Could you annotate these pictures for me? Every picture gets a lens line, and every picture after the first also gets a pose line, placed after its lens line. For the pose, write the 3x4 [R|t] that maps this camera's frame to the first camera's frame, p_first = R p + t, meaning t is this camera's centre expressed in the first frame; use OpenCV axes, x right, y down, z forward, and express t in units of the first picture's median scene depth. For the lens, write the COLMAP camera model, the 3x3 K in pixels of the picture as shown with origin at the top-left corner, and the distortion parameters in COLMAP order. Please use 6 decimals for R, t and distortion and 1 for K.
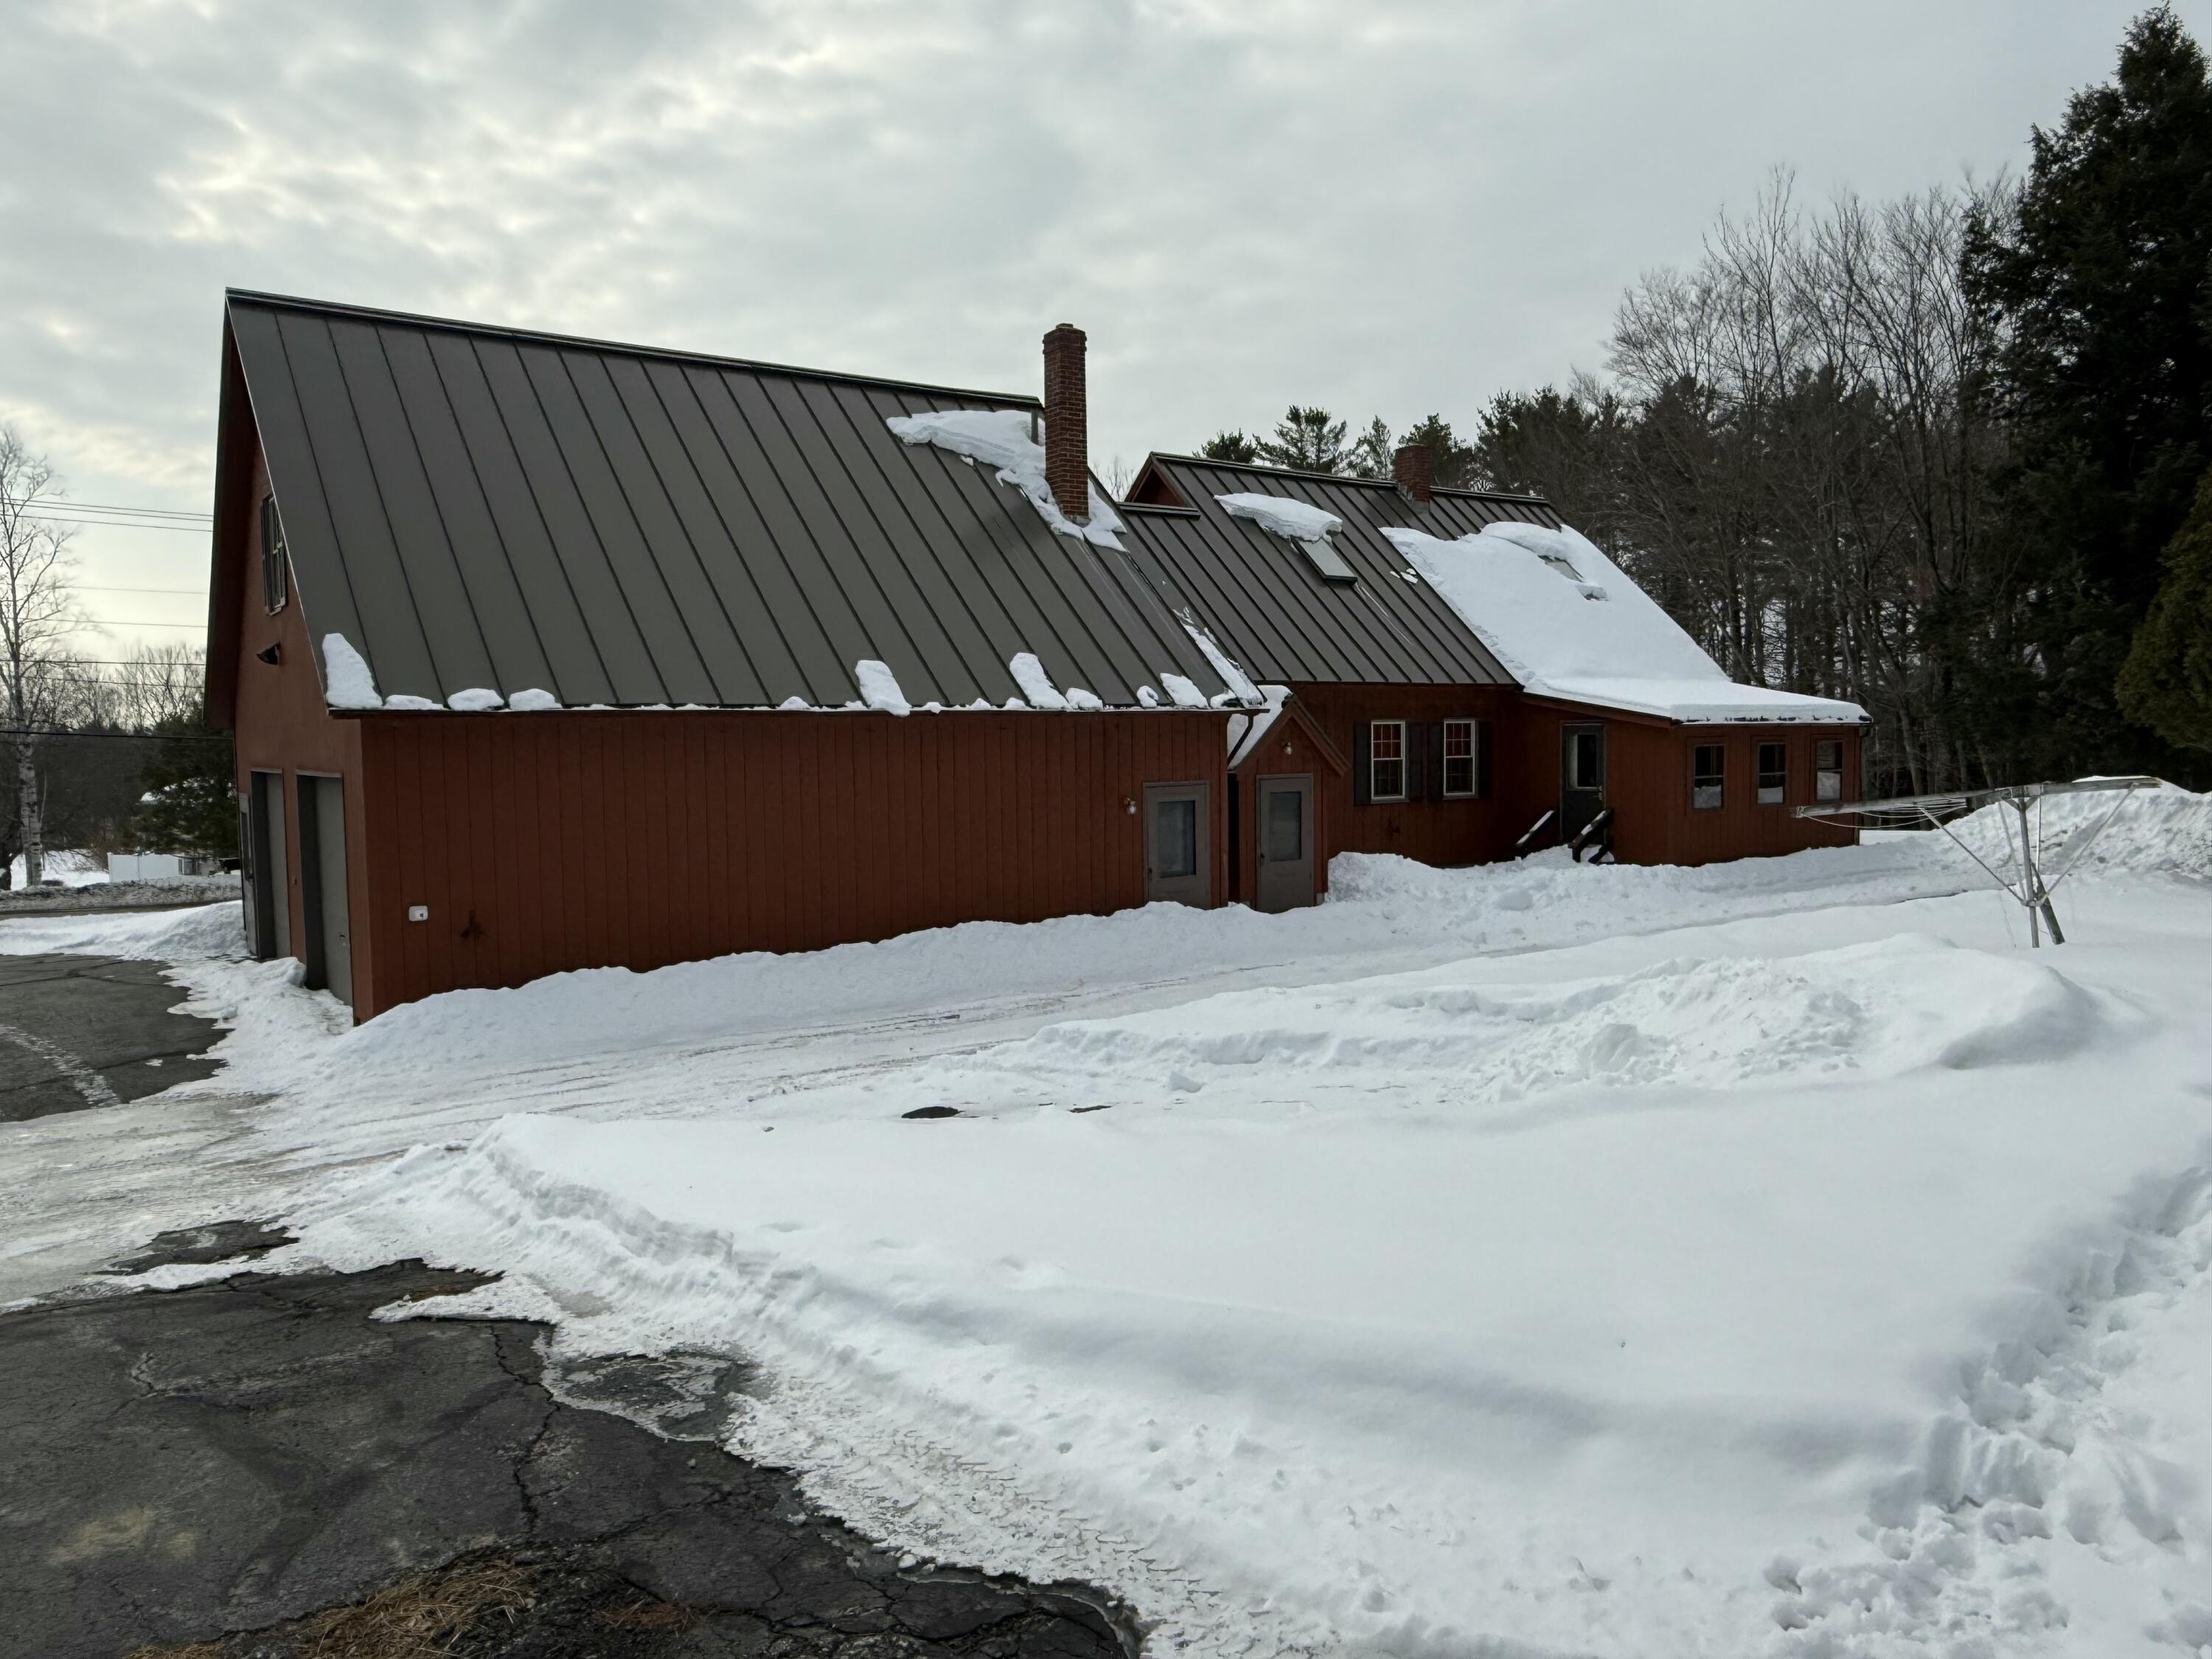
lens RADIAL K [[1546.3, 0, 1106.0], [0, 1546.3, 829.5], [0, 0, 1]] dist [-0.000487, -0.001921]
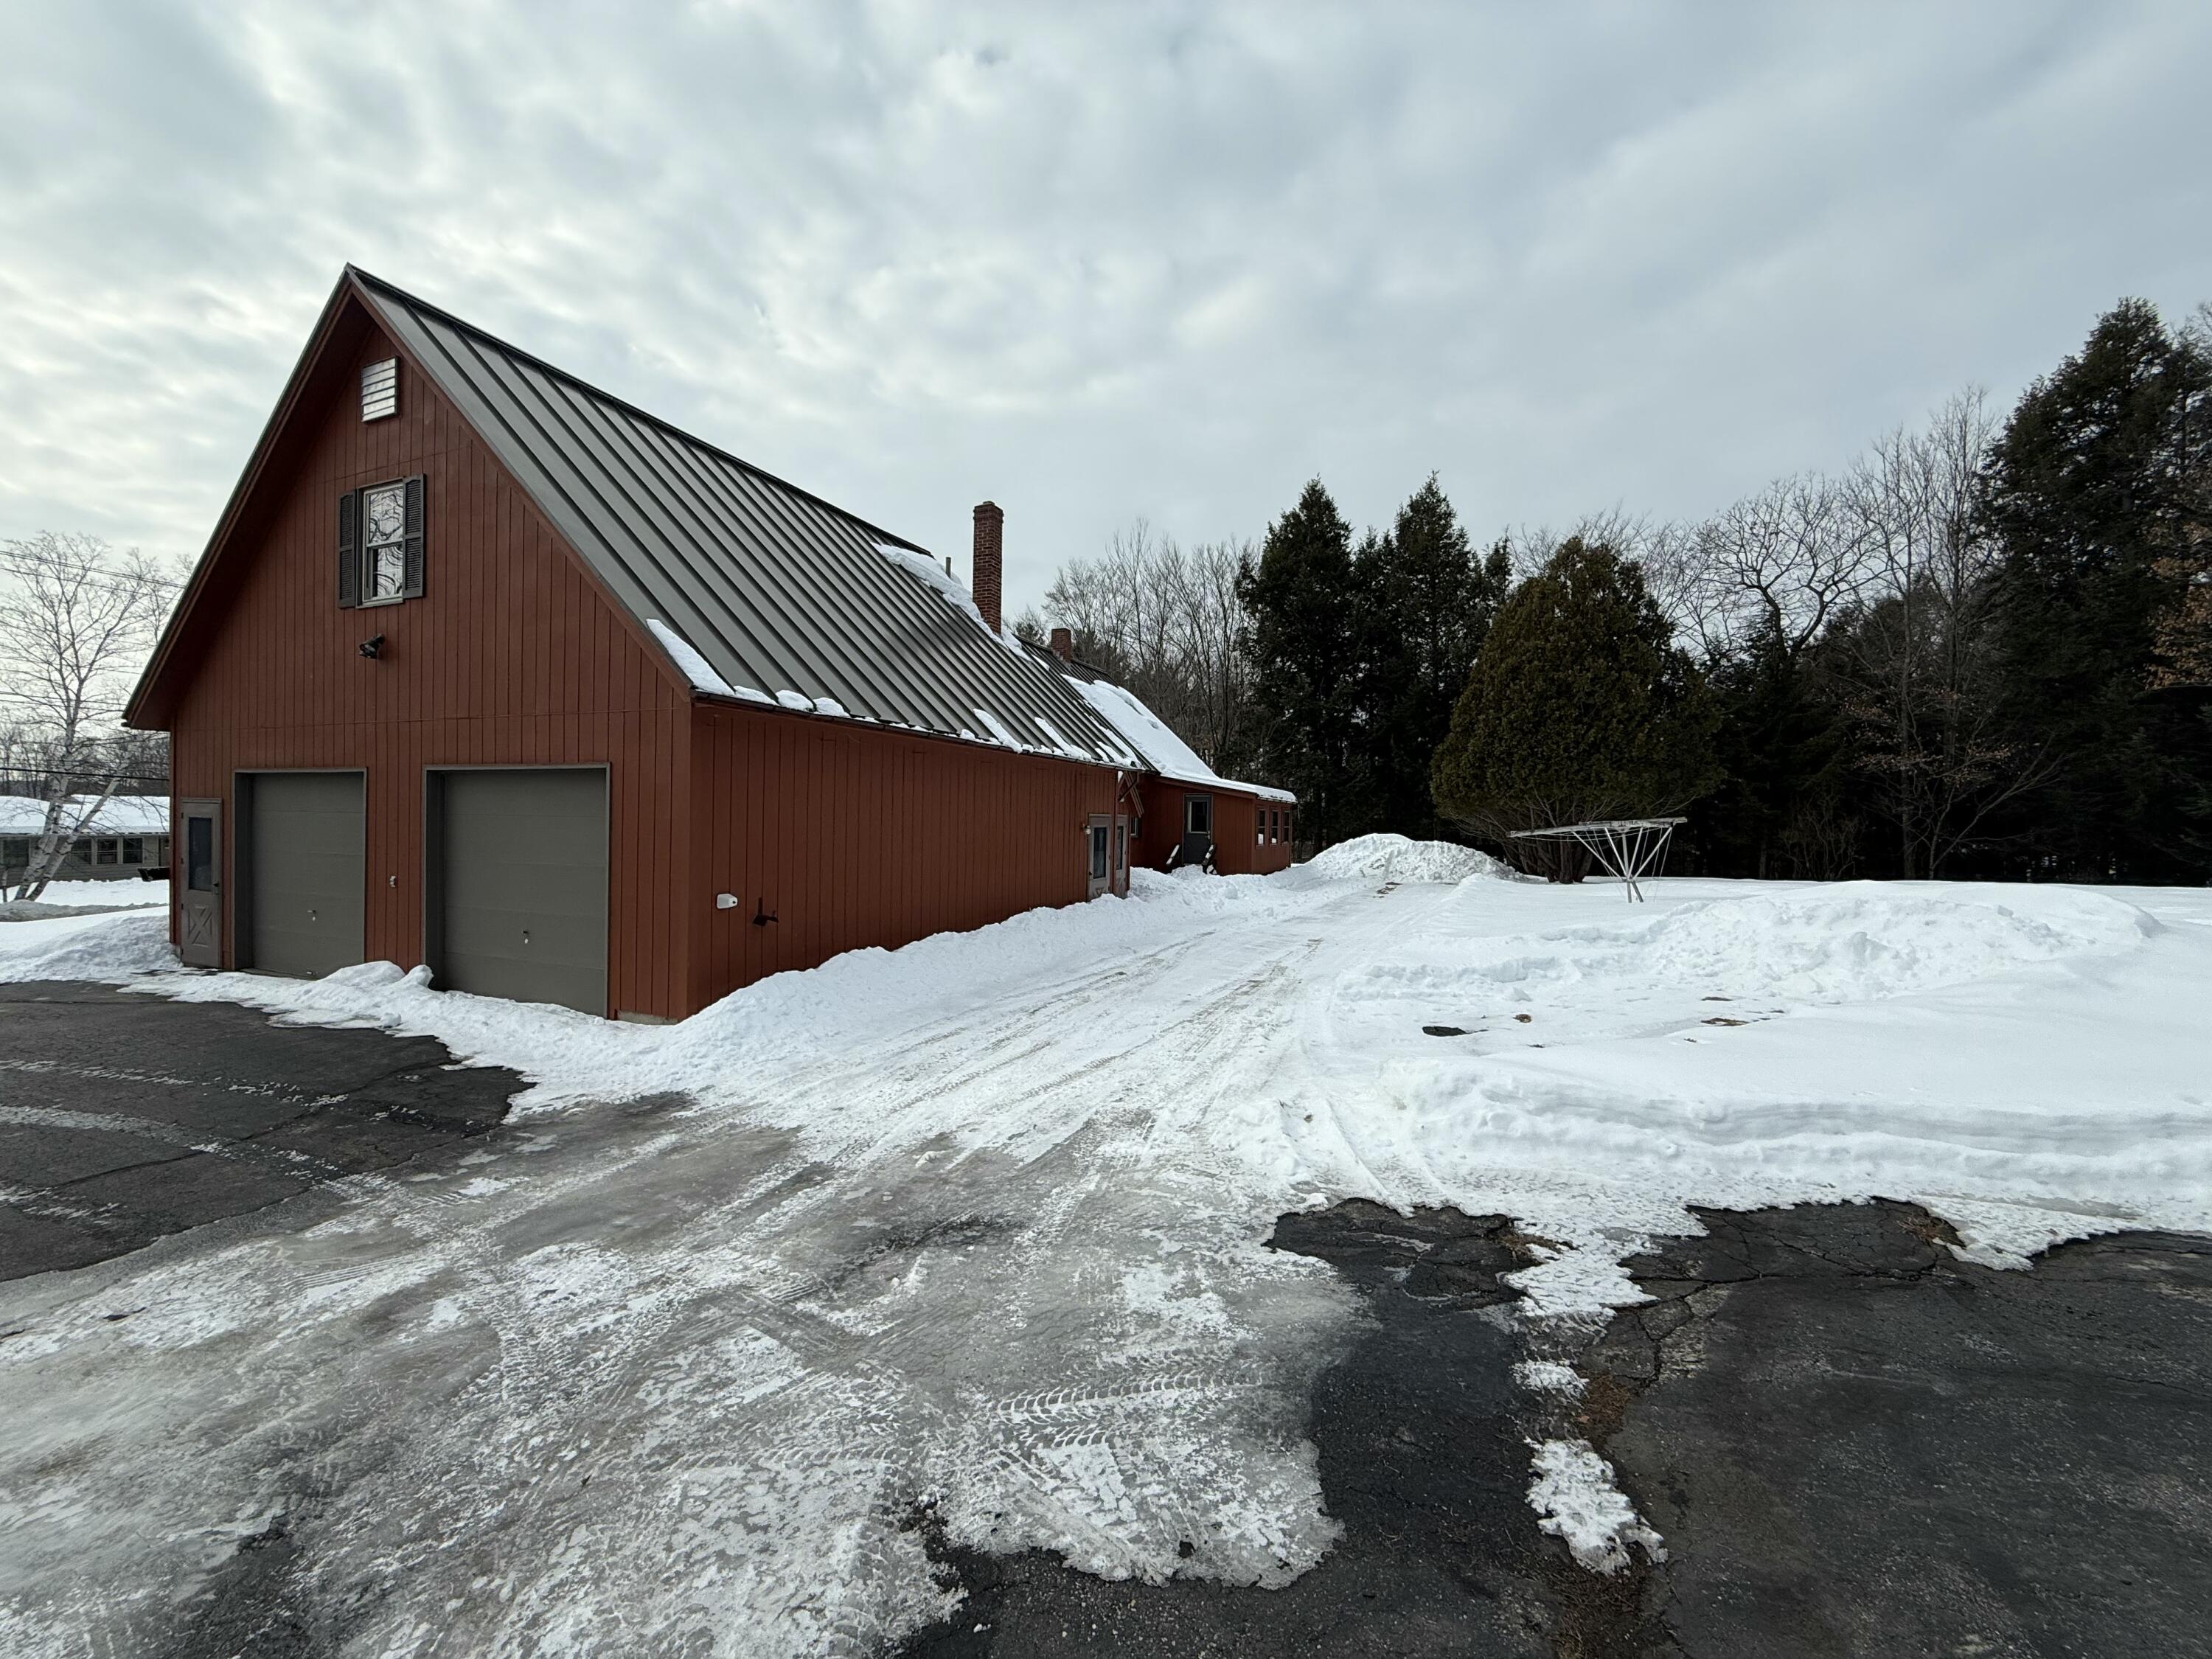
lens RADIAL K [[883.8, 0, 1106.0], [0, 883.8, 829.5], [0, 0, 1]] dist [-0.002260, -0.000012]
pose [[0.855708, 0.024204, 0.516892, -0.355910], [0.002682, 0.998685, -0.051205, 0.025067], [-0.517451, 0.045203, 0.854518, 0.244009]]
